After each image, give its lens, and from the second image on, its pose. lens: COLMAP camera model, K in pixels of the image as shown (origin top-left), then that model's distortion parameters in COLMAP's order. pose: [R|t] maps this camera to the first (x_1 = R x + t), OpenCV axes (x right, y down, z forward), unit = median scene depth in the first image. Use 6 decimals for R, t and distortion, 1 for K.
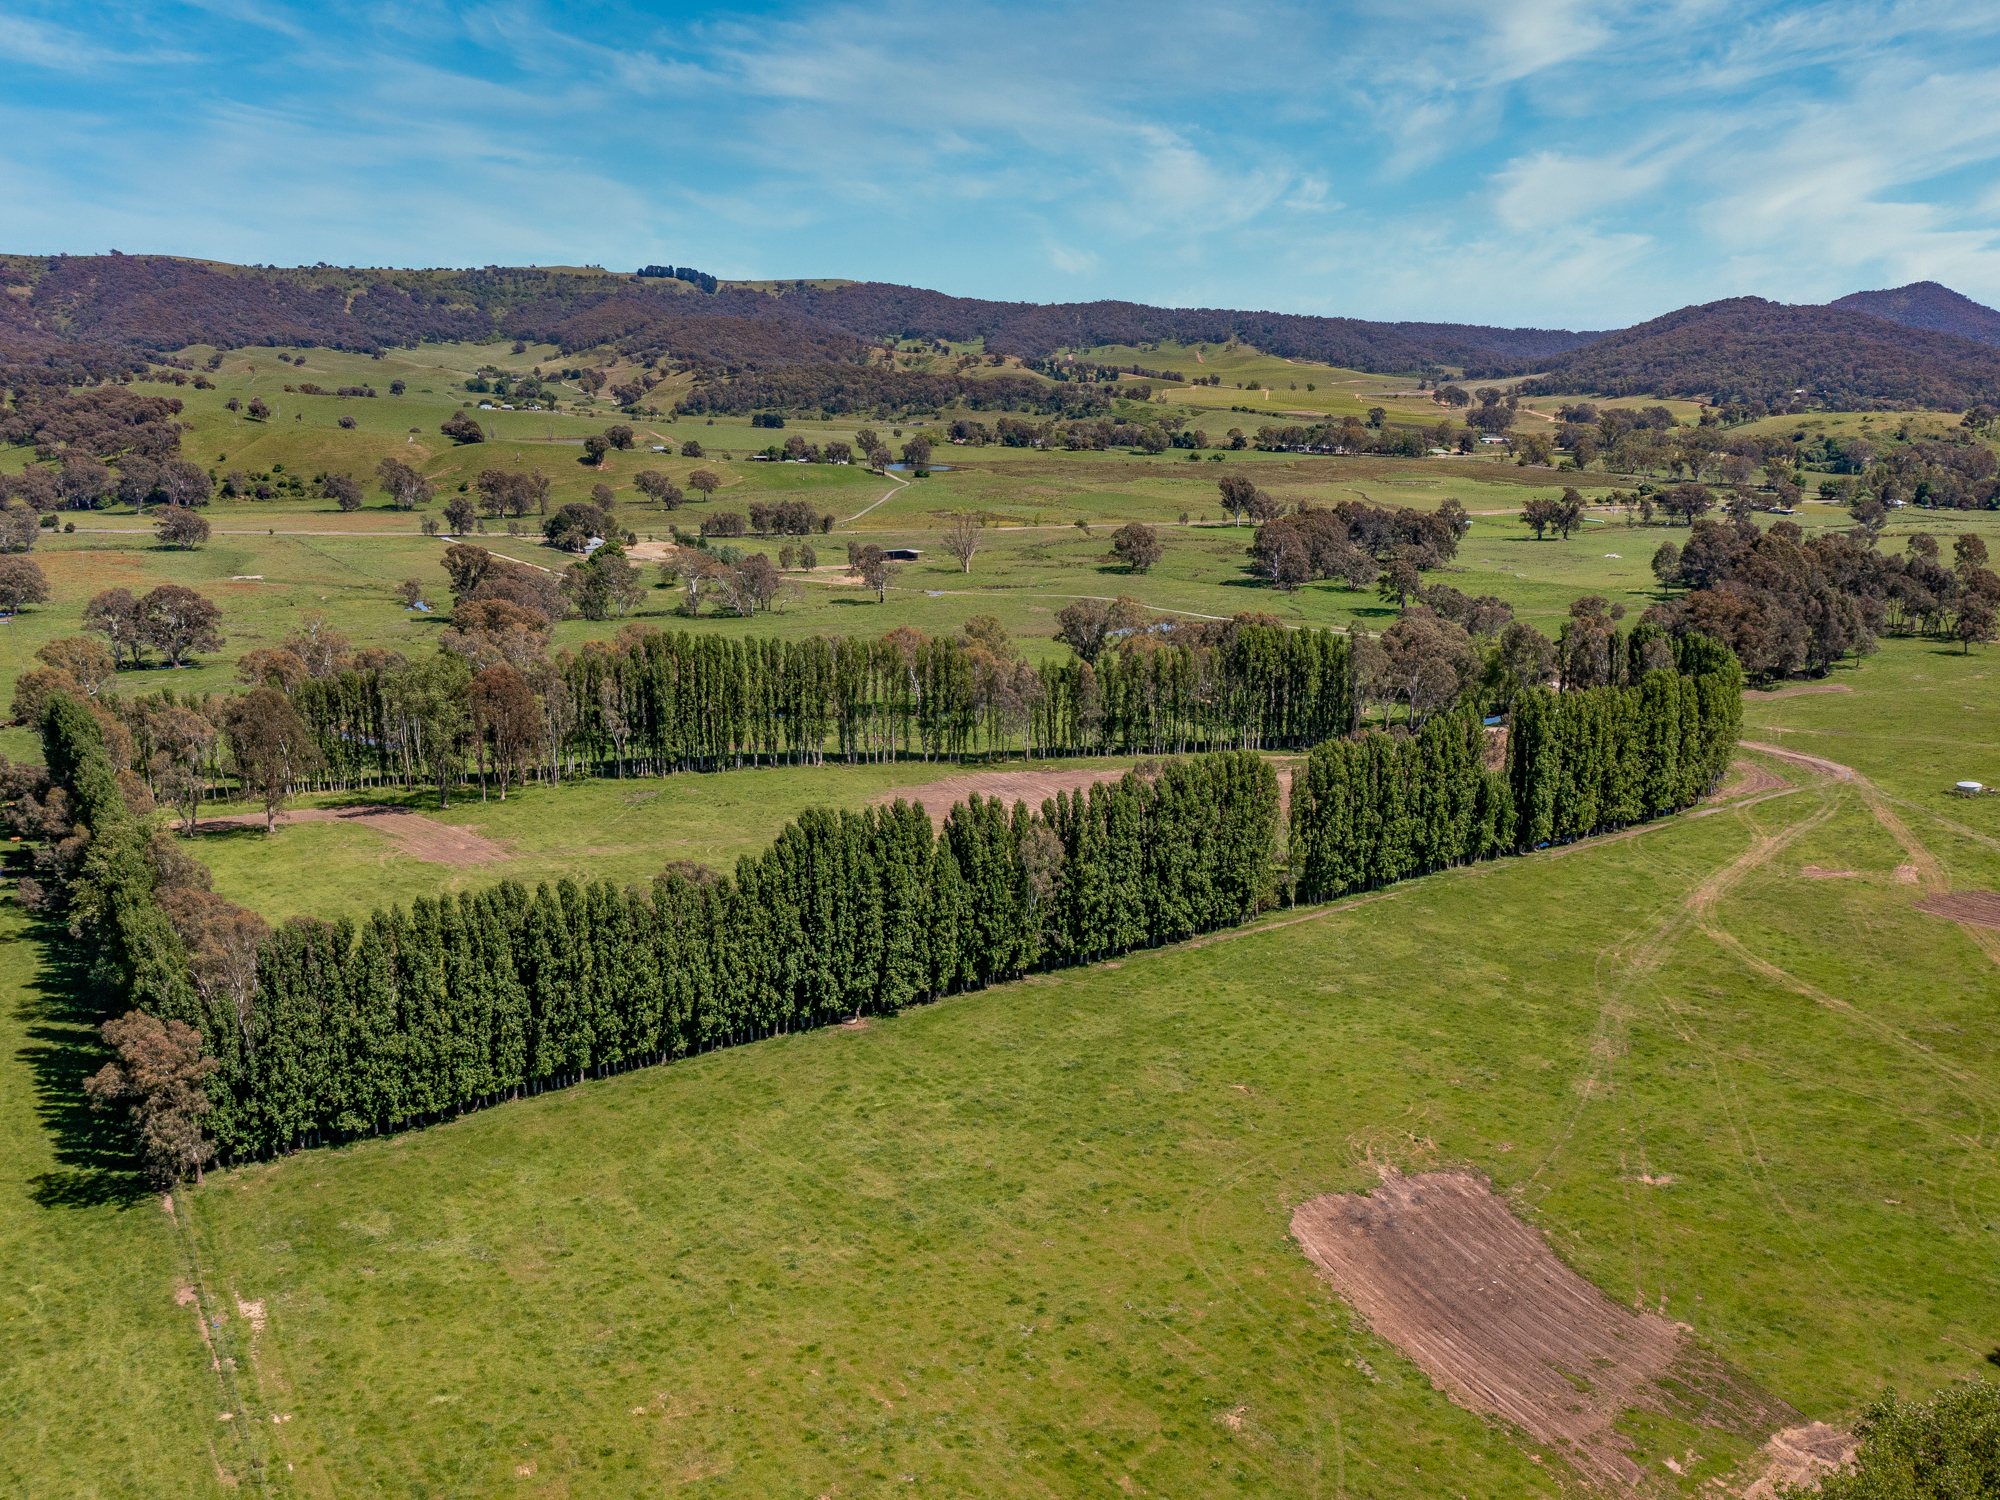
lens RADIAL K [[1742.3, 0, 1005.1], [0, 1742.3, 755.6], [0, 0, 1]] dist [-0.011367, 0.006884]
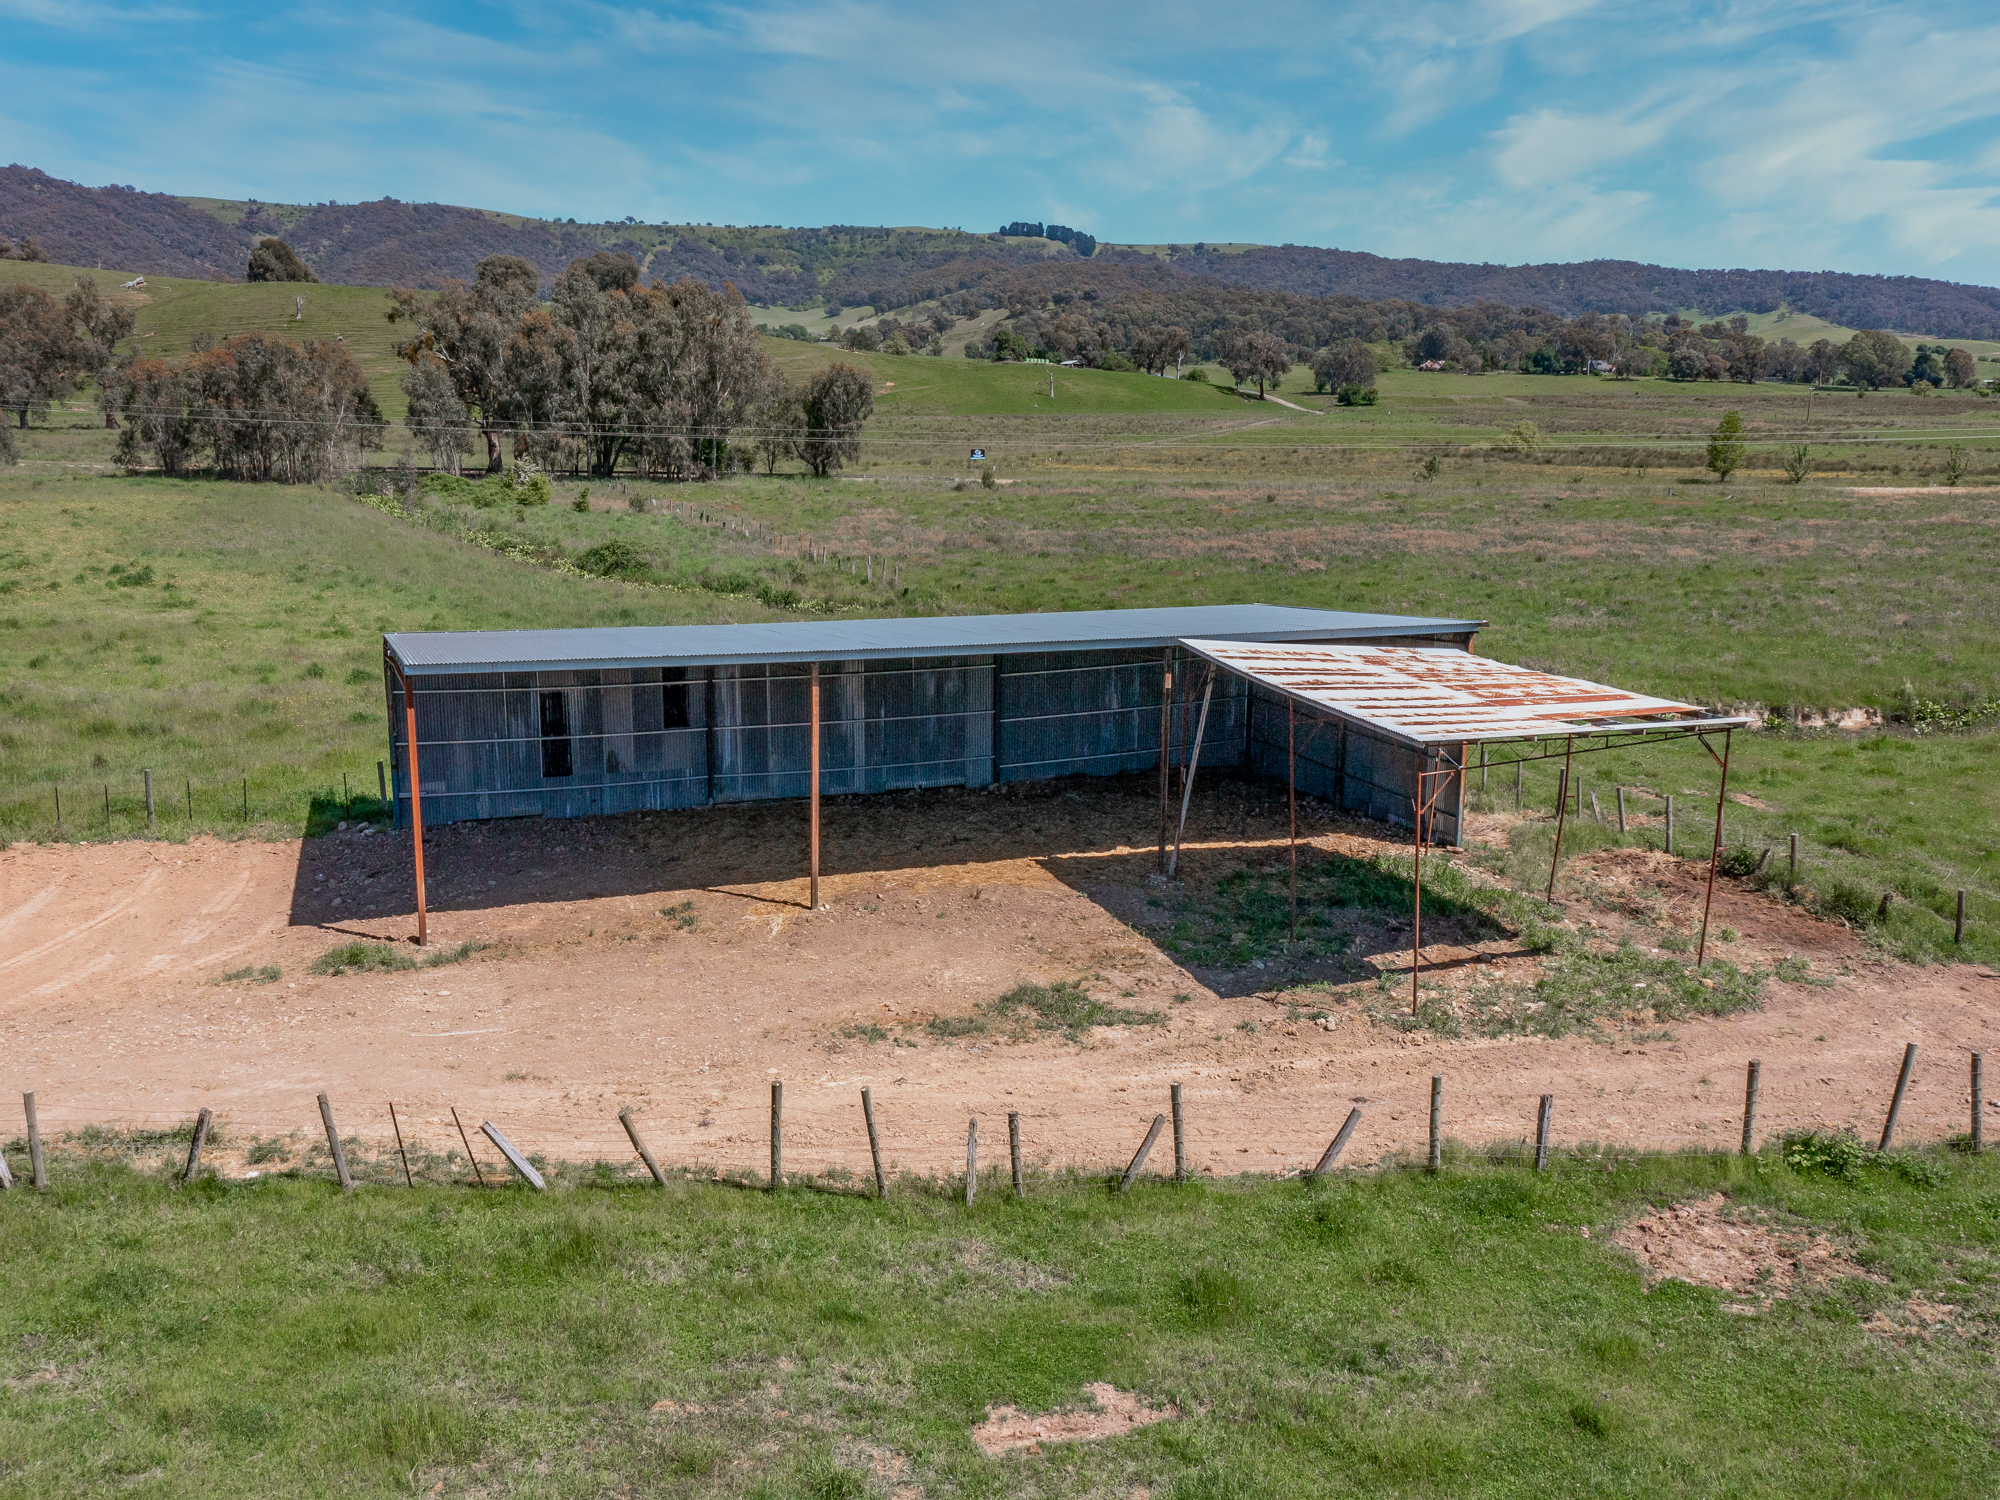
lens RADIAL K [[1742.3, 0, 995.4], [0, 1742.3, 745.3], [0, 0, 1]] dist [-0.011367, 0.006884]
pose [[0.971493, 0.055880, -0.230390, -0.012122], [-0.060617, 0.998069, -0.013532, -0.027234], [0.229189, 0.027112, 0.973004, 0.226892]]
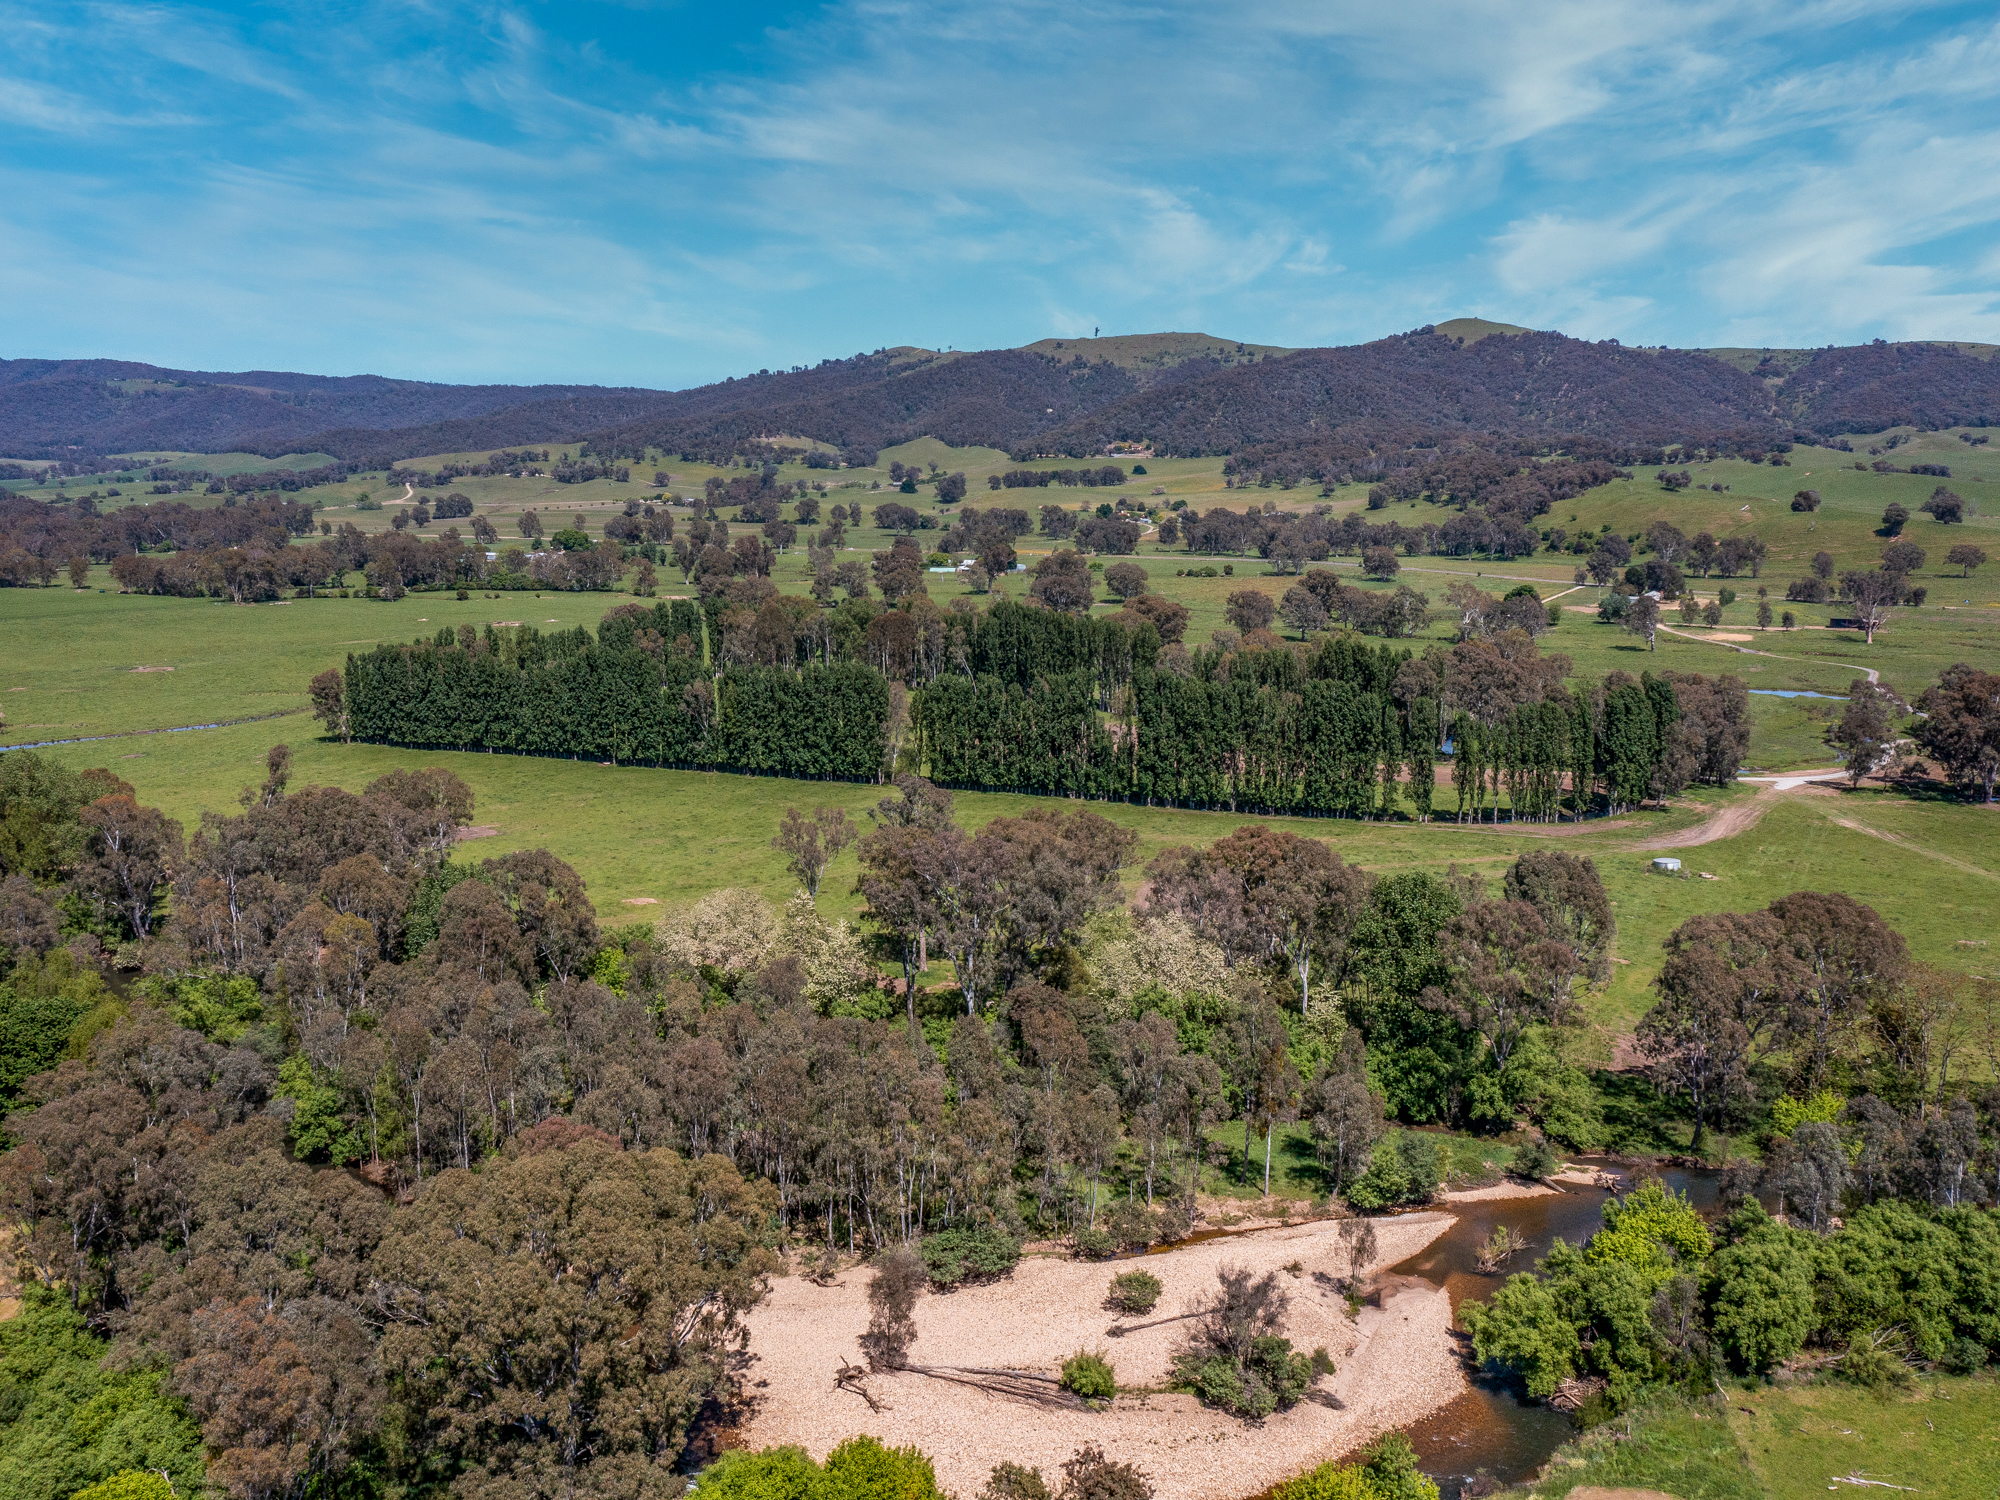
lens RADIAL K [[1742.3, 0, 1005.5], [0, 1742.3, 759.1], [0, 0, 1]] dist [-0.011367, 0.006884]
pose [[0.521531, 0.138478, -0.841920, 0.122796], [-0.176607, 0.982893, 0.052265, -0.001905], [0.834755, 0.121431, 0.537065, 0.021356]]
